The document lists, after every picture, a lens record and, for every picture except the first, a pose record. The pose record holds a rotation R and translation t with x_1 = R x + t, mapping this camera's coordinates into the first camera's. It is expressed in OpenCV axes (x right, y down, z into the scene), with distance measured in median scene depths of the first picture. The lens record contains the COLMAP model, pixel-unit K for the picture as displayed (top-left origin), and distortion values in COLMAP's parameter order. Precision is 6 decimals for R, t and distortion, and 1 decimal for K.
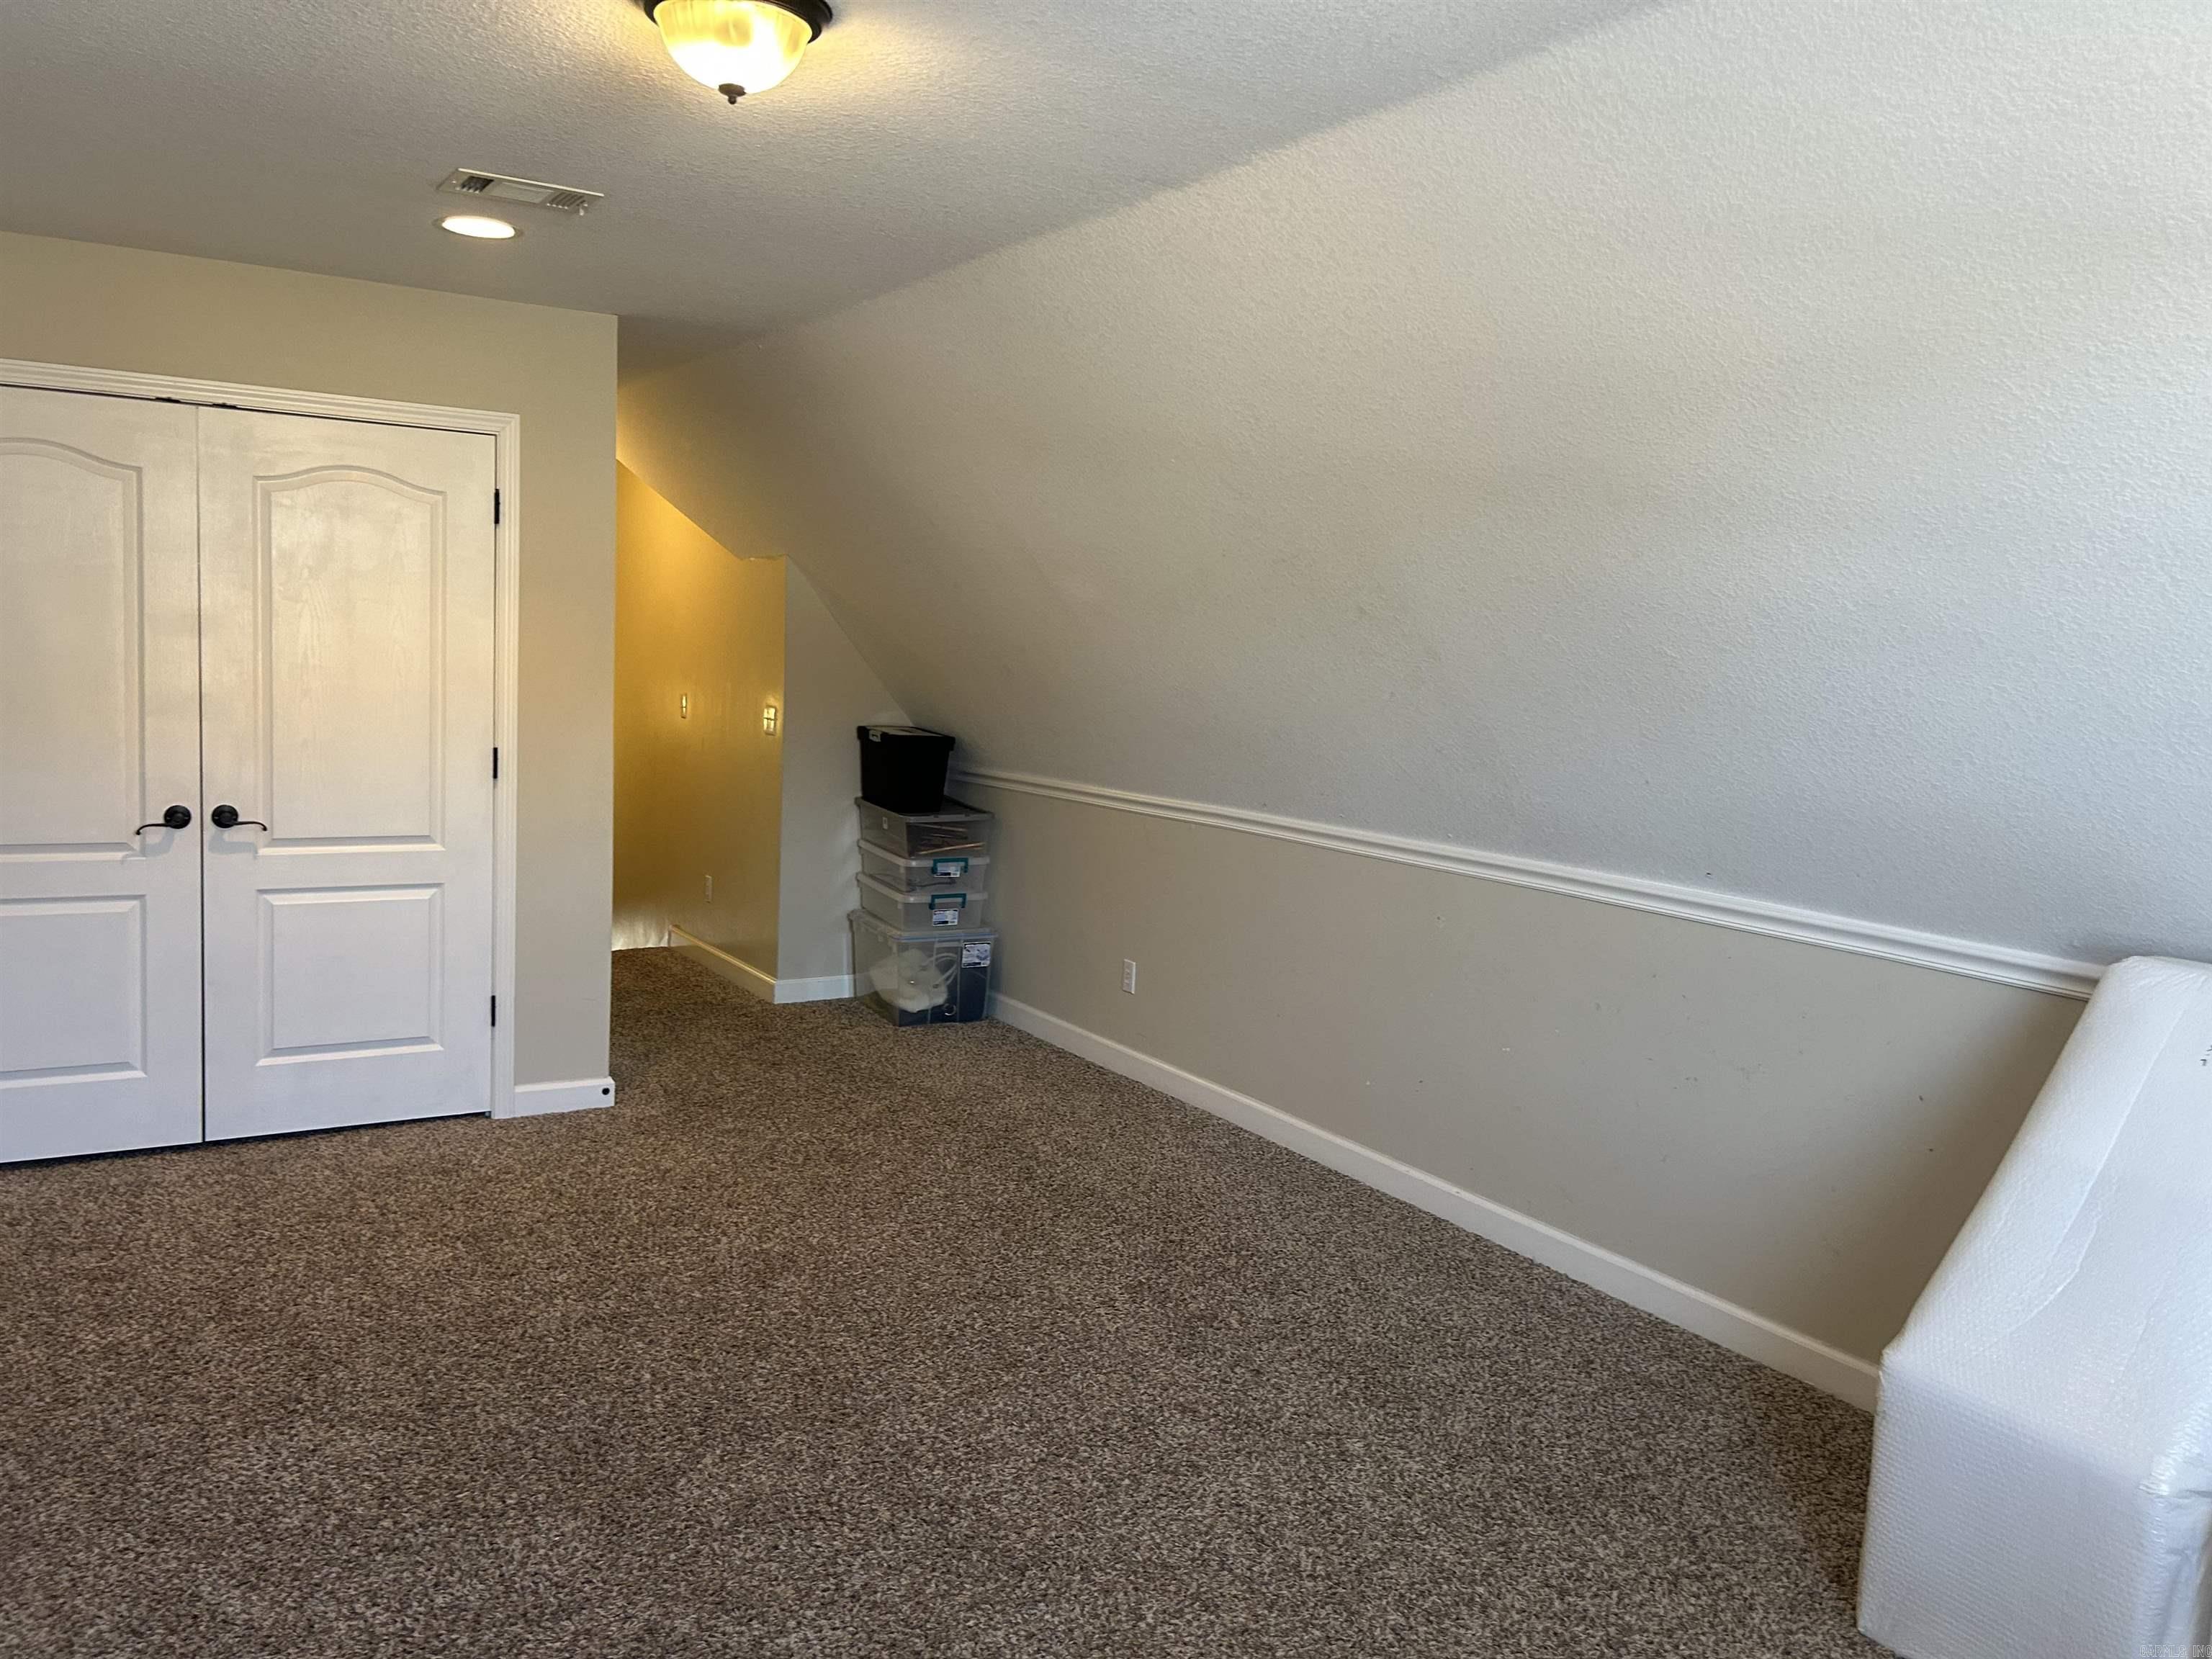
lens RADIAL K [[1666.5, 0, 1116.0], [0, 1666.5, 813.6], [0, 0, 1]] dist [0.060528, -0.068323]
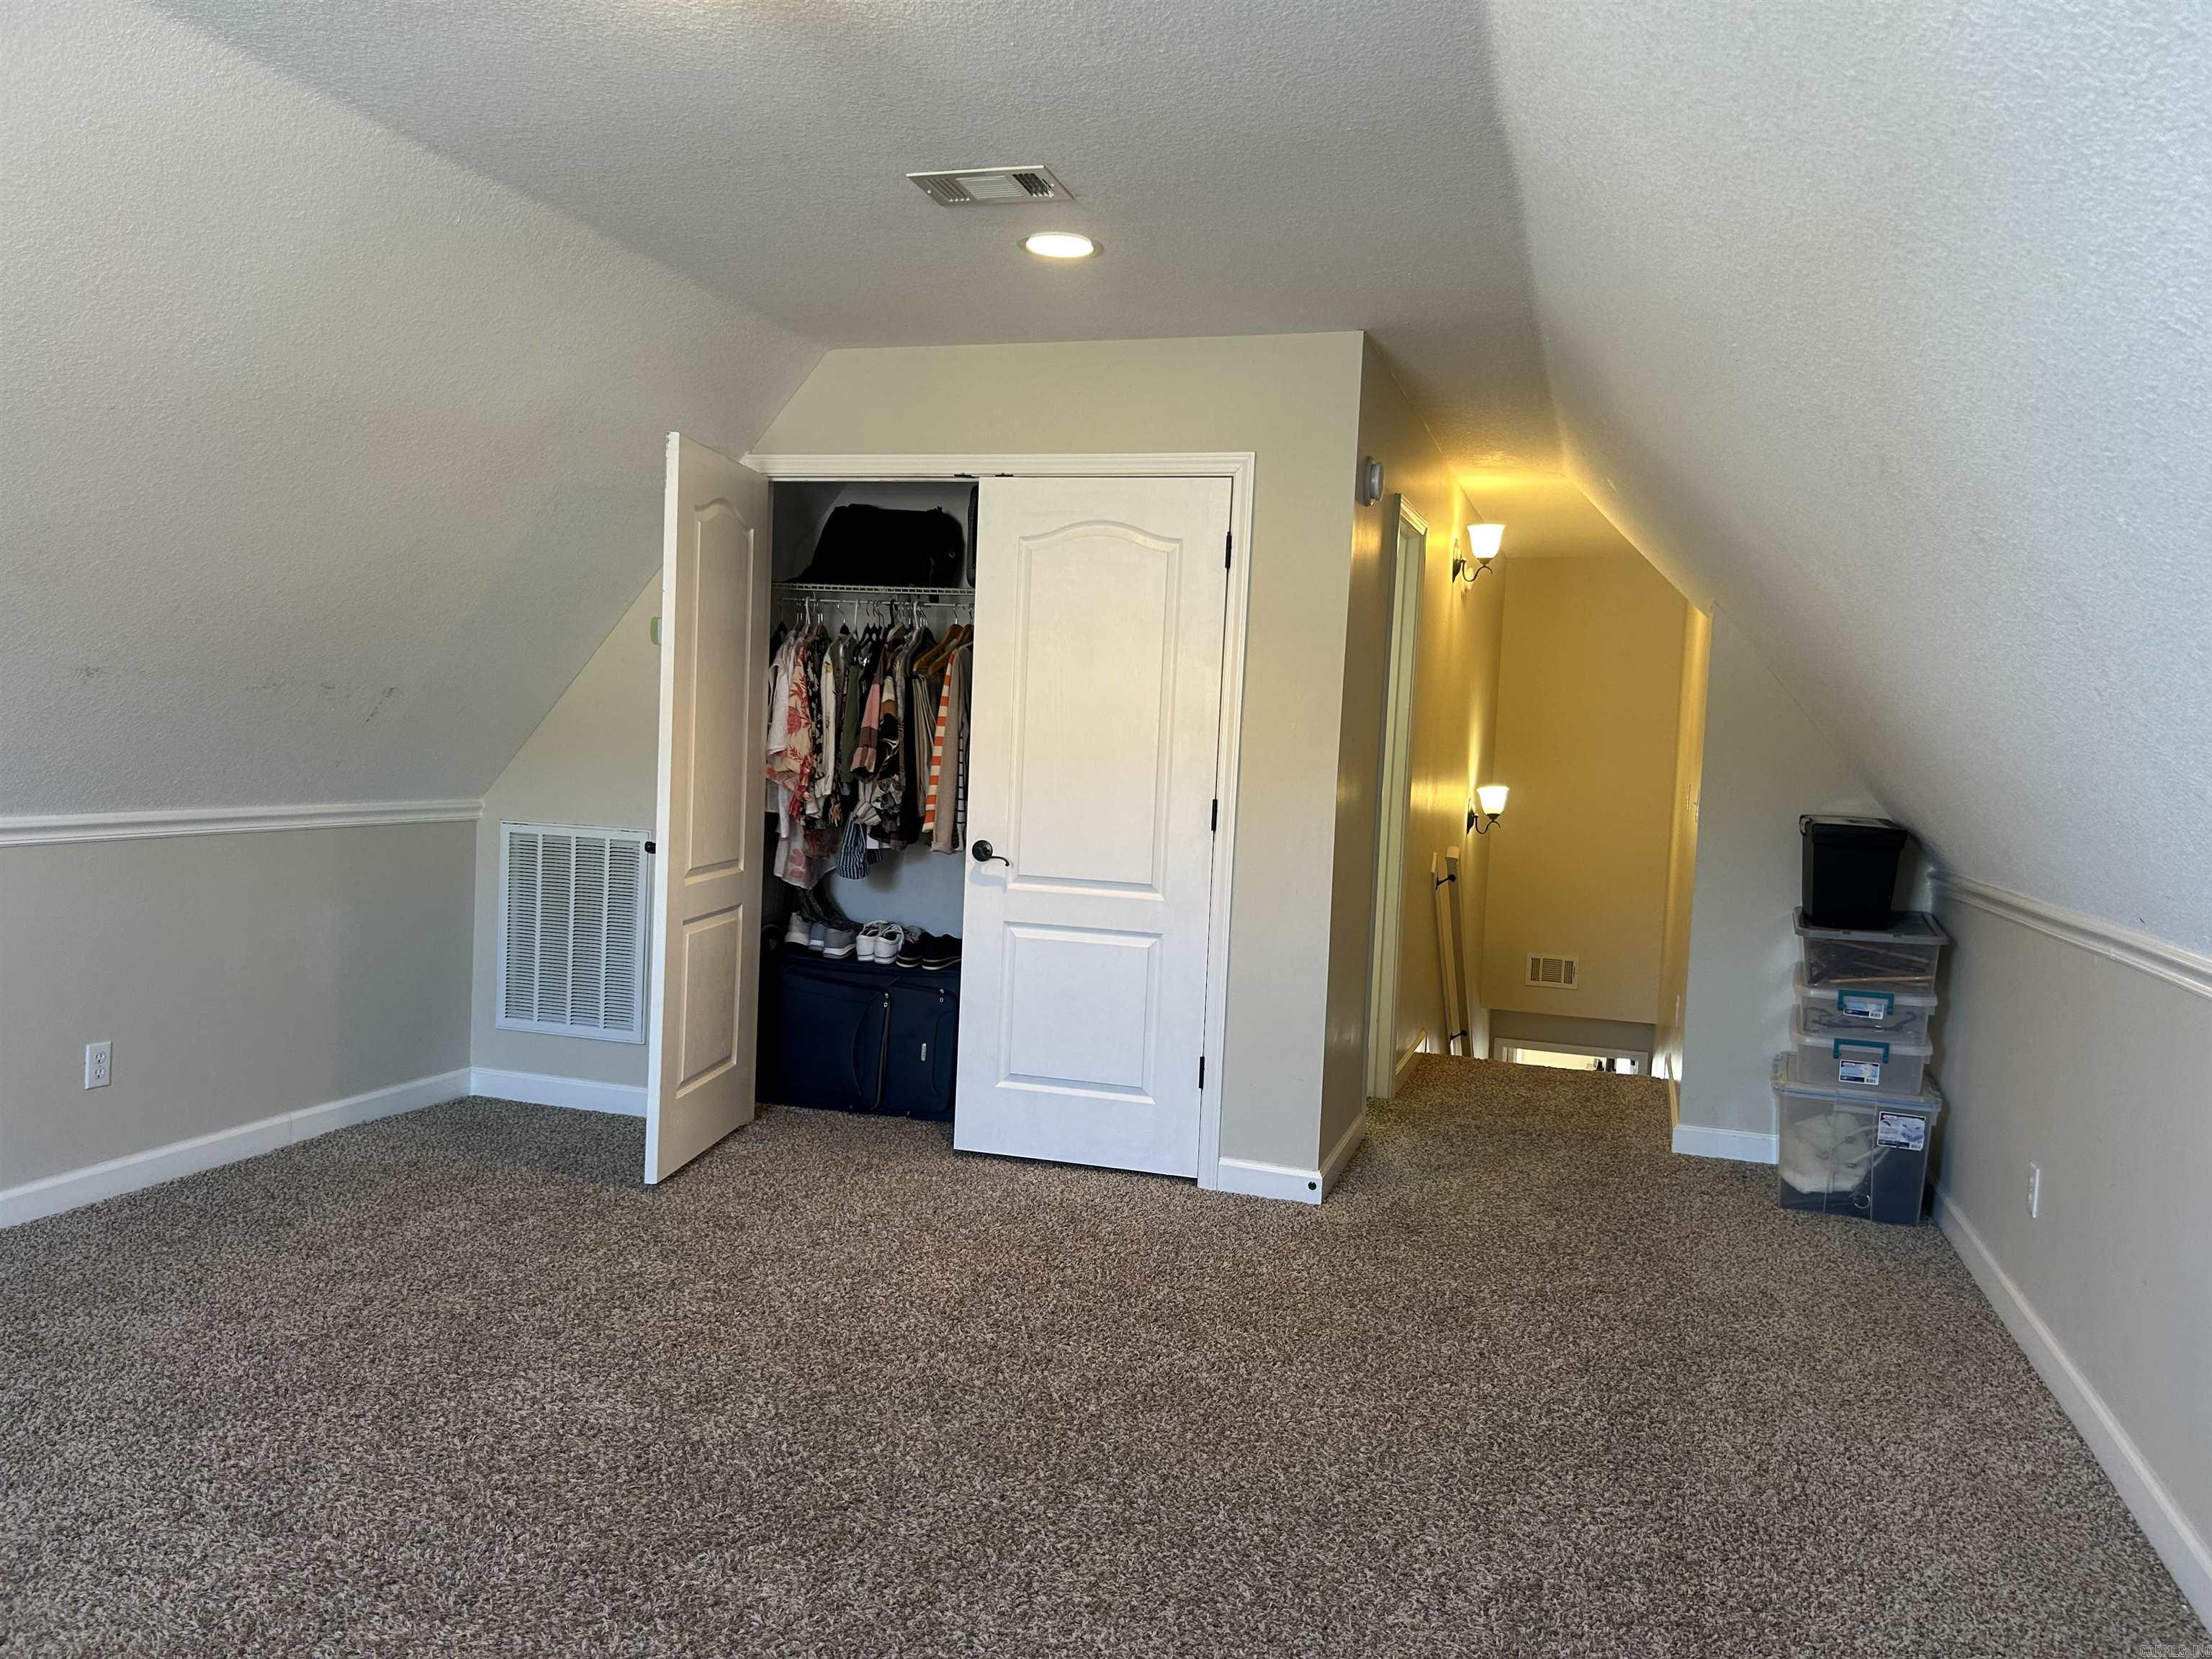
lens RADIAL K [[1666.5, 0, 1103.7], [0, 1666.5, 844.9], [0, 0, 1]] dist [0.060528, -0.068323]
pose [[0.641879, 0.039768, -0.765774, 0.316061], [-0.095905, 0.994976, -0.028717, 0.019878], [0.760785, 0.091874, 0.642468, 0.329757]]
